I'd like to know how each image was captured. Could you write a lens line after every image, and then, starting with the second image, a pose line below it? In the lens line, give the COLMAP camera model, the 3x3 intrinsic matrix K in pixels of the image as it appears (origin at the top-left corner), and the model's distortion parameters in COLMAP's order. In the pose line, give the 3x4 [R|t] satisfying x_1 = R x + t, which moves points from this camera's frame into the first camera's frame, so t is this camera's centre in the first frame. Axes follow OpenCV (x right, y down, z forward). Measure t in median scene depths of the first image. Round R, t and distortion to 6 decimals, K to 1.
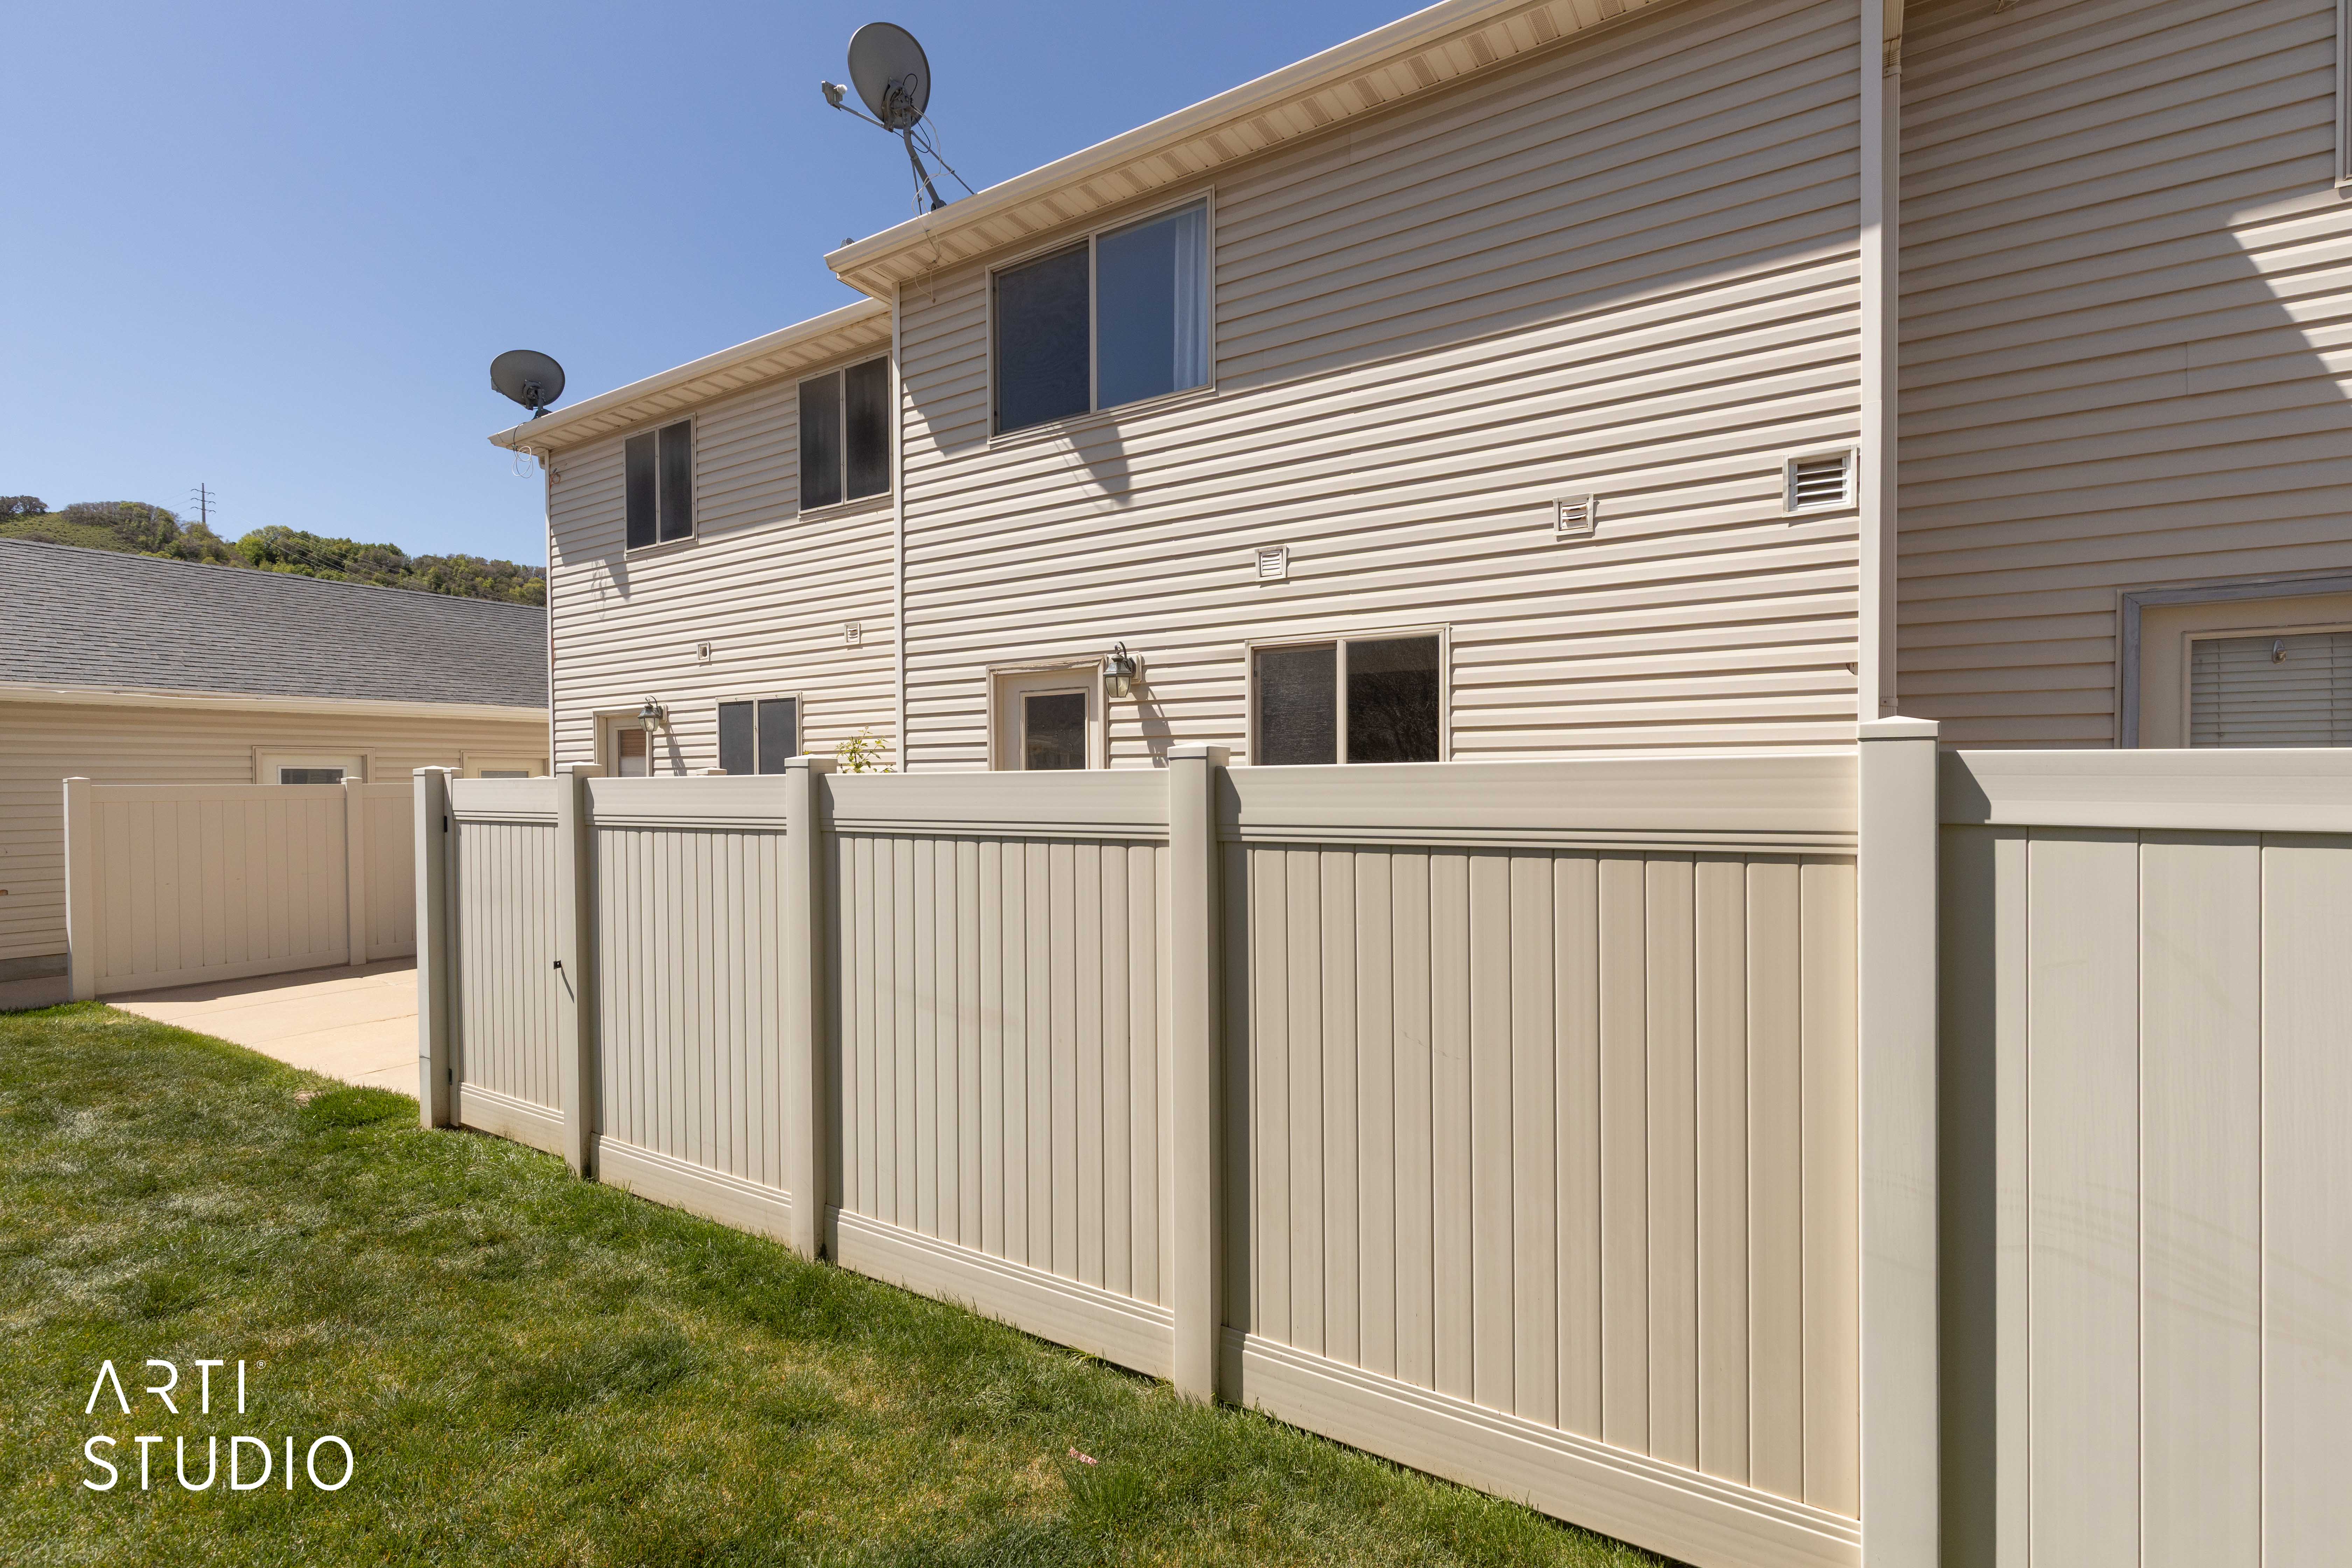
lens RADIAL K [[1108.8, 0, 1170.0], [0, 1108.8, 758.8], [0, 0, 1]] dist [0.004679, 0.000811]
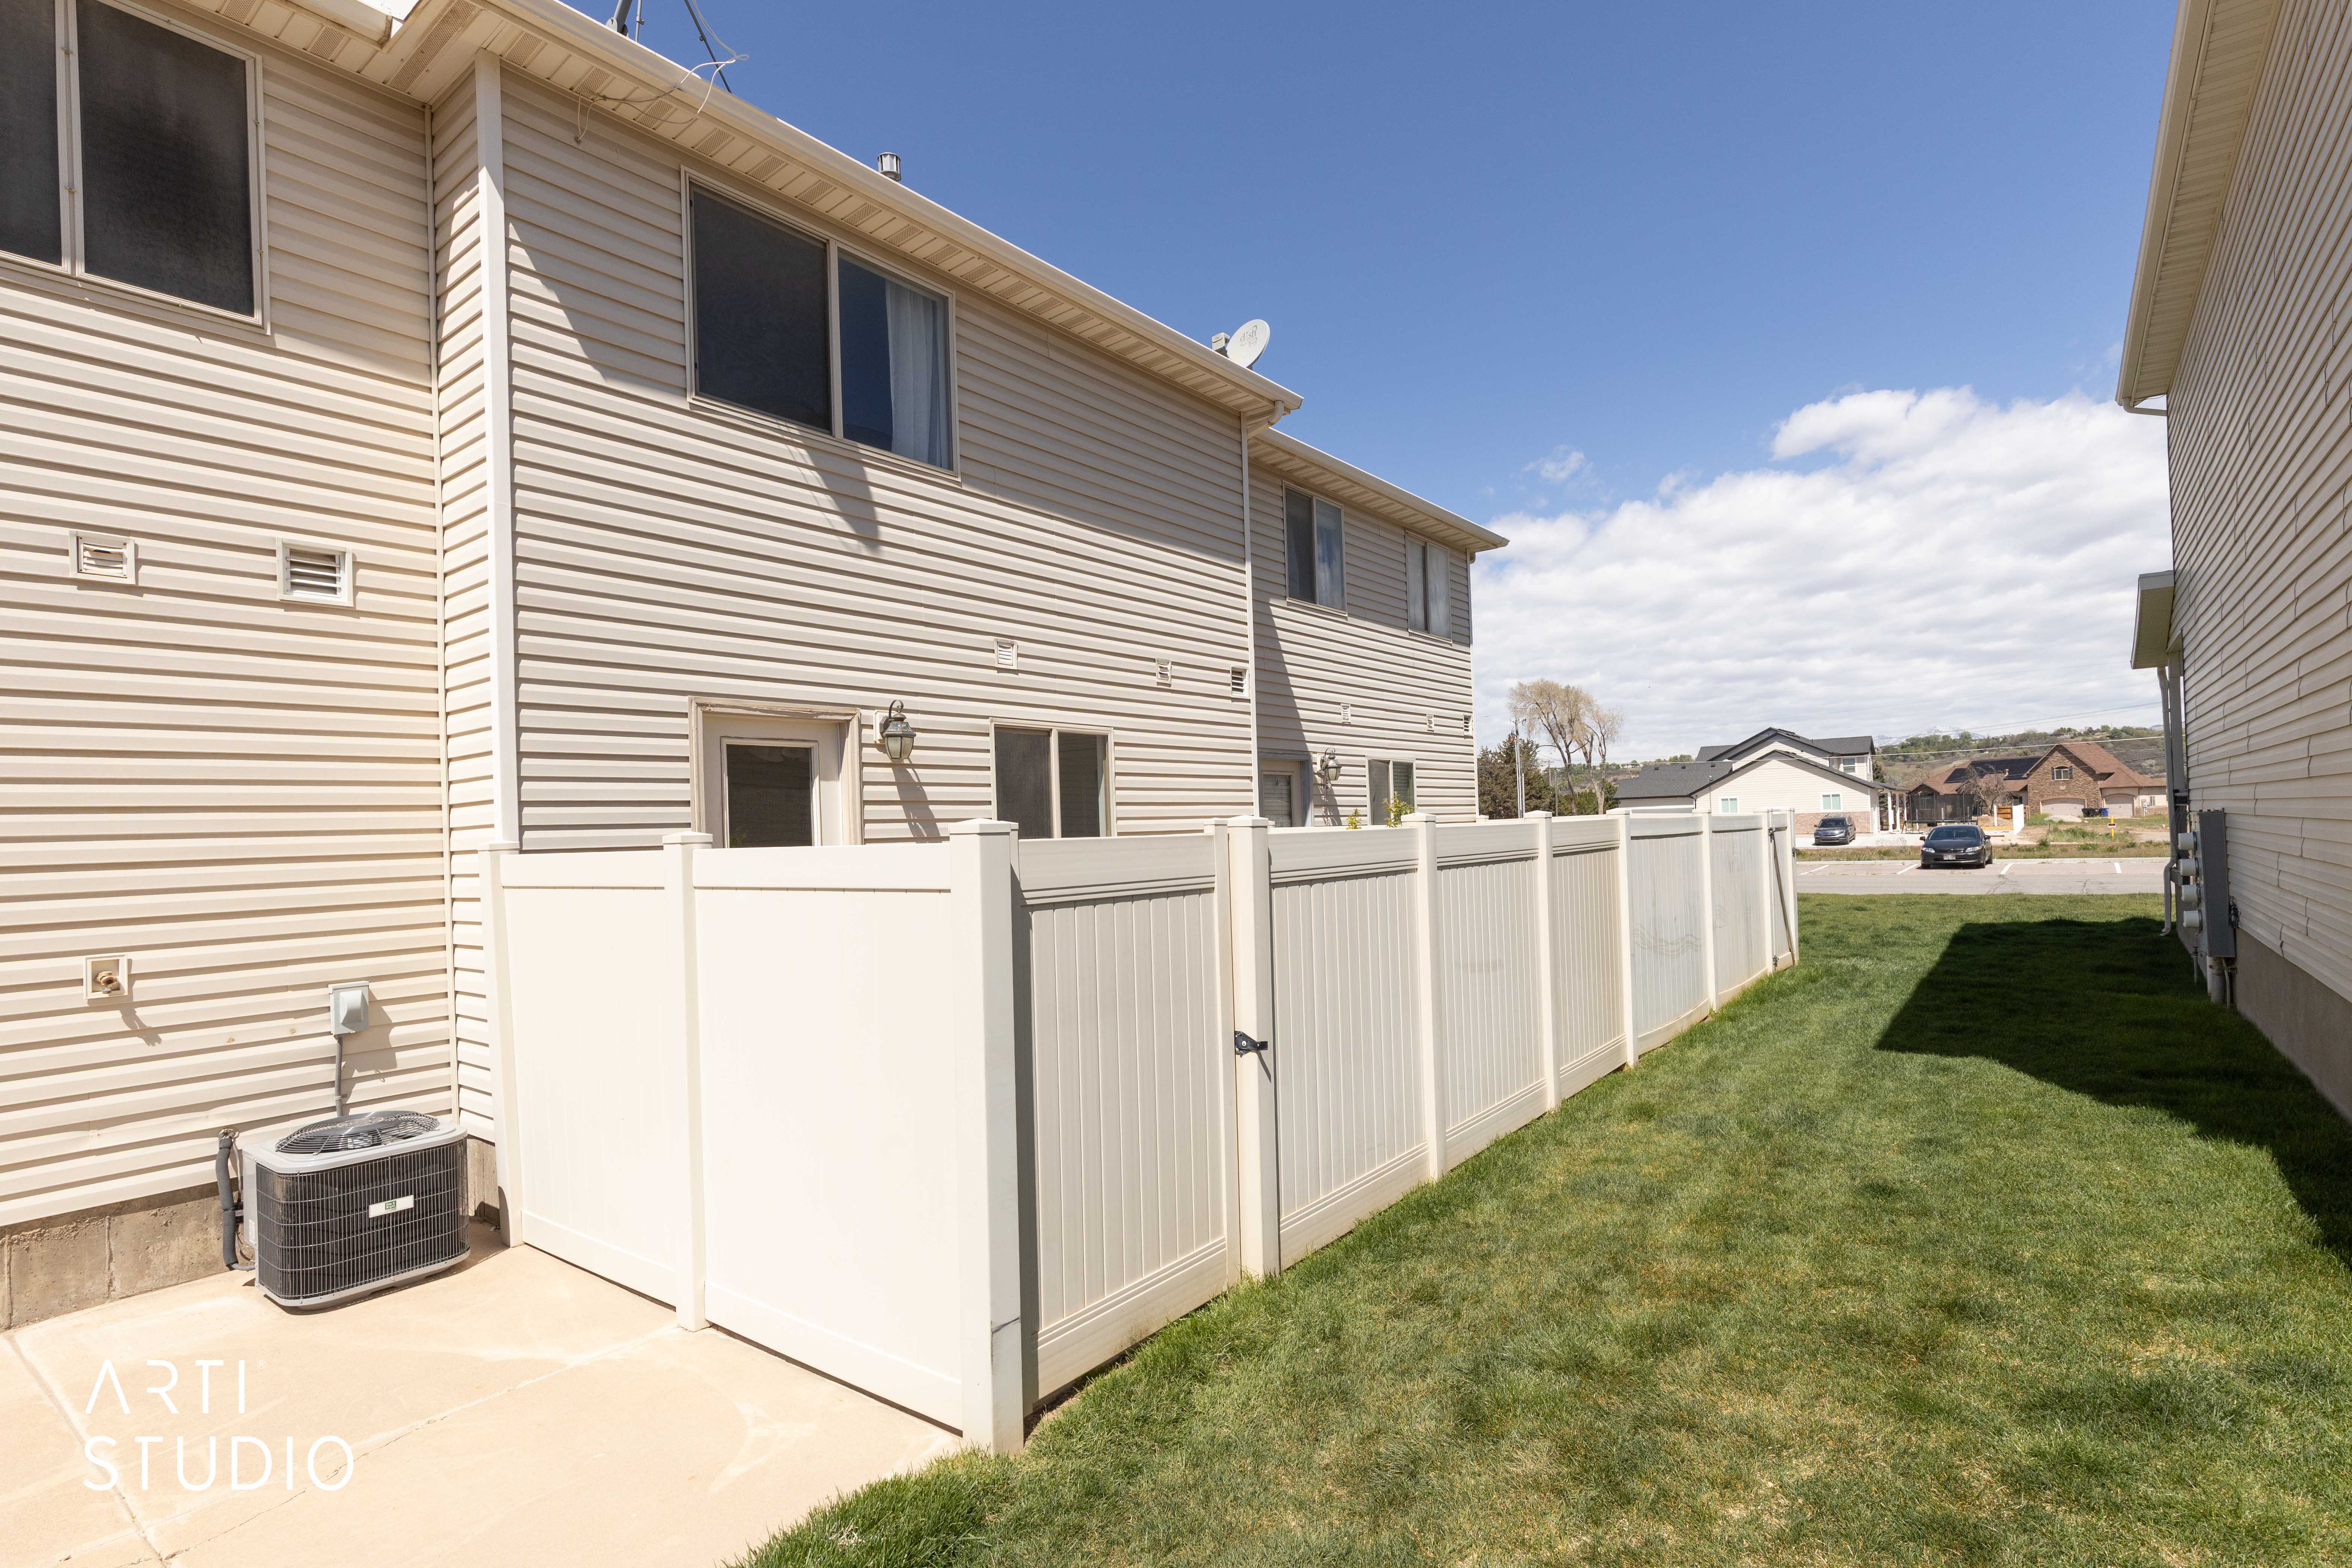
lens RADIAL K [[1070.3, 0, 1138.1], [0, 1070.3, 792.7], [0, 0, 1]] dist [0.003707, 0.000181]
pose [[0.120525, 0.048073, 0.991546, -0.909070], [0.023580, 0.998406, -0.051272, 0.025025], [-0.992430, 0.029560, 0.119199, 0.683367]]
